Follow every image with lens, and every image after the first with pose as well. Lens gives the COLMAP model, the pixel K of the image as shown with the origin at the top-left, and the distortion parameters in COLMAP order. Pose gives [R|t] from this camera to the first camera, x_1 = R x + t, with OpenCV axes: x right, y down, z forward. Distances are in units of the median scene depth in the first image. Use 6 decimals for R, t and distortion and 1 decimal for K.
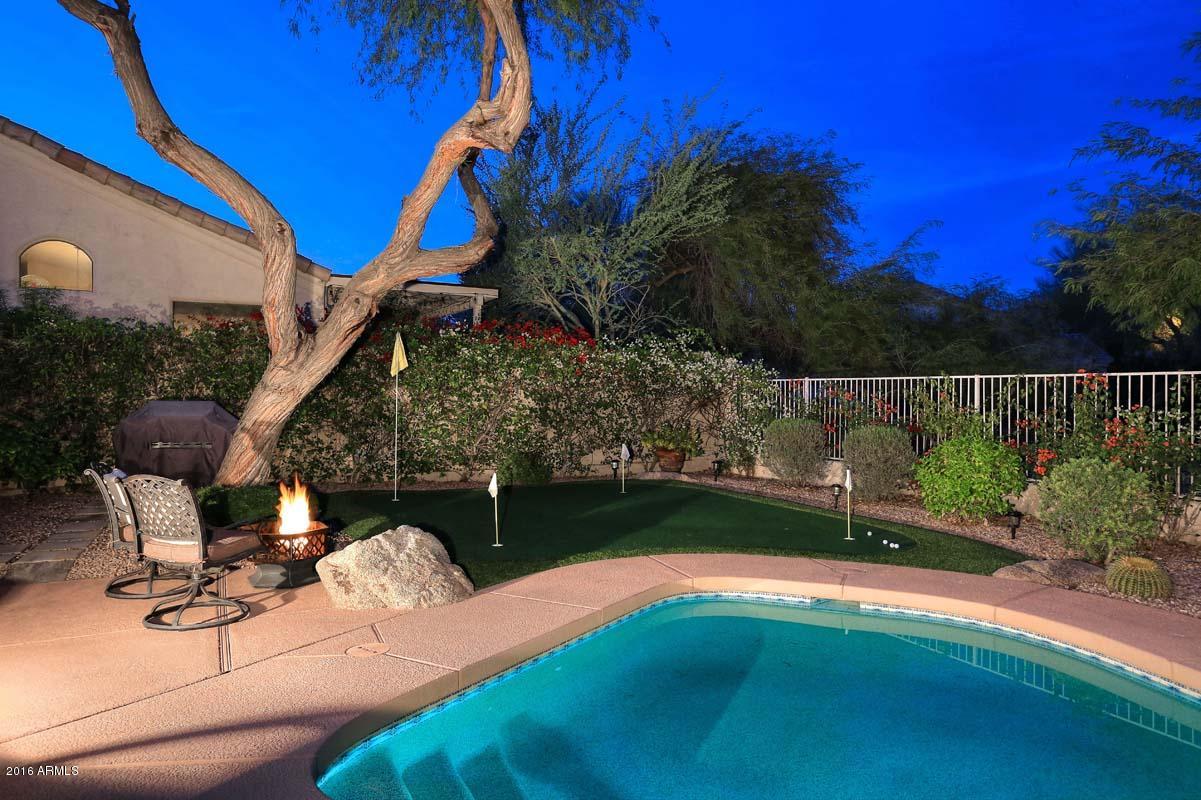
lens RADIAL K [[806.9, 0, 606.5], [0, 806.9, 399.9], [0, 0, 1]] dist [-0.010511, 0.006828]
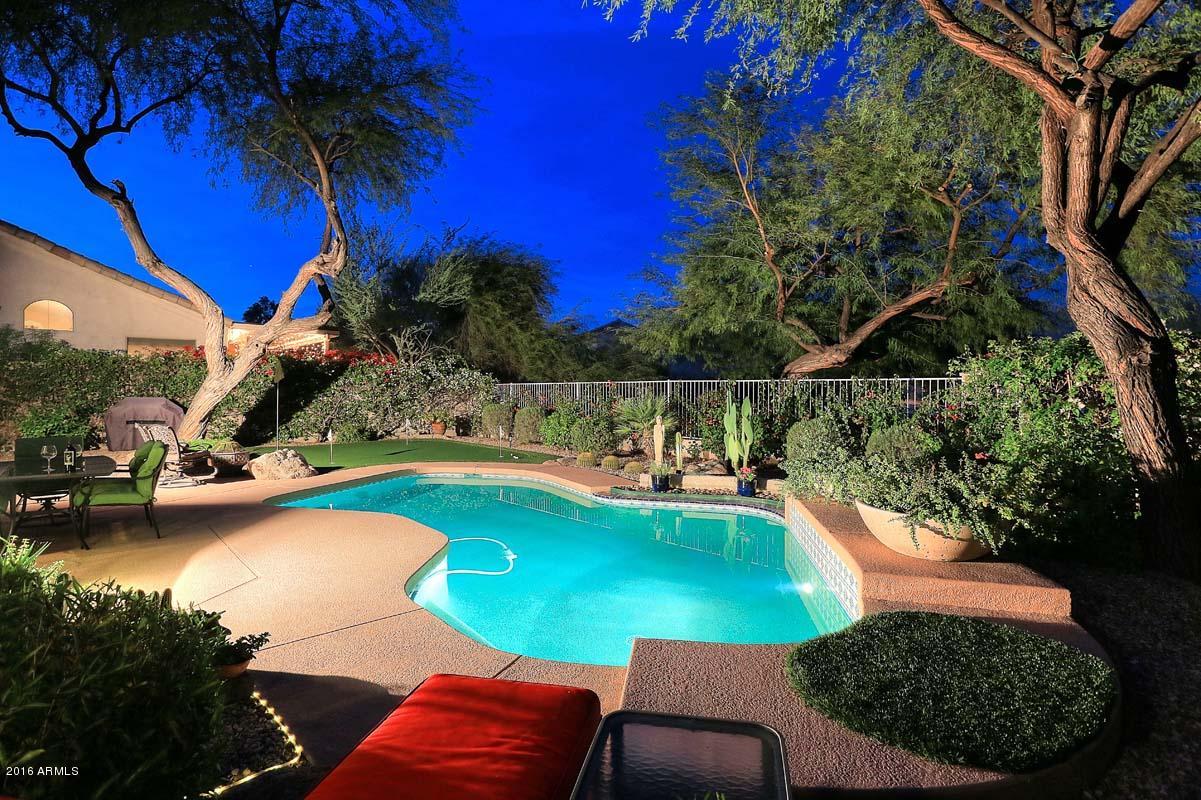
lens RADIAL K [[637.4, 0, 601.1], [0, 637.4, 397.8], [0, 0, 1]] dist [-0.014427, 0.005395]
pose [[0.973119, -0.007141, 0.230192, 0.105251], [0.006954, 0.999974, 0.001626, 0.005799], [-0.230198, 0.000019, 0.973144, -0.492845]]
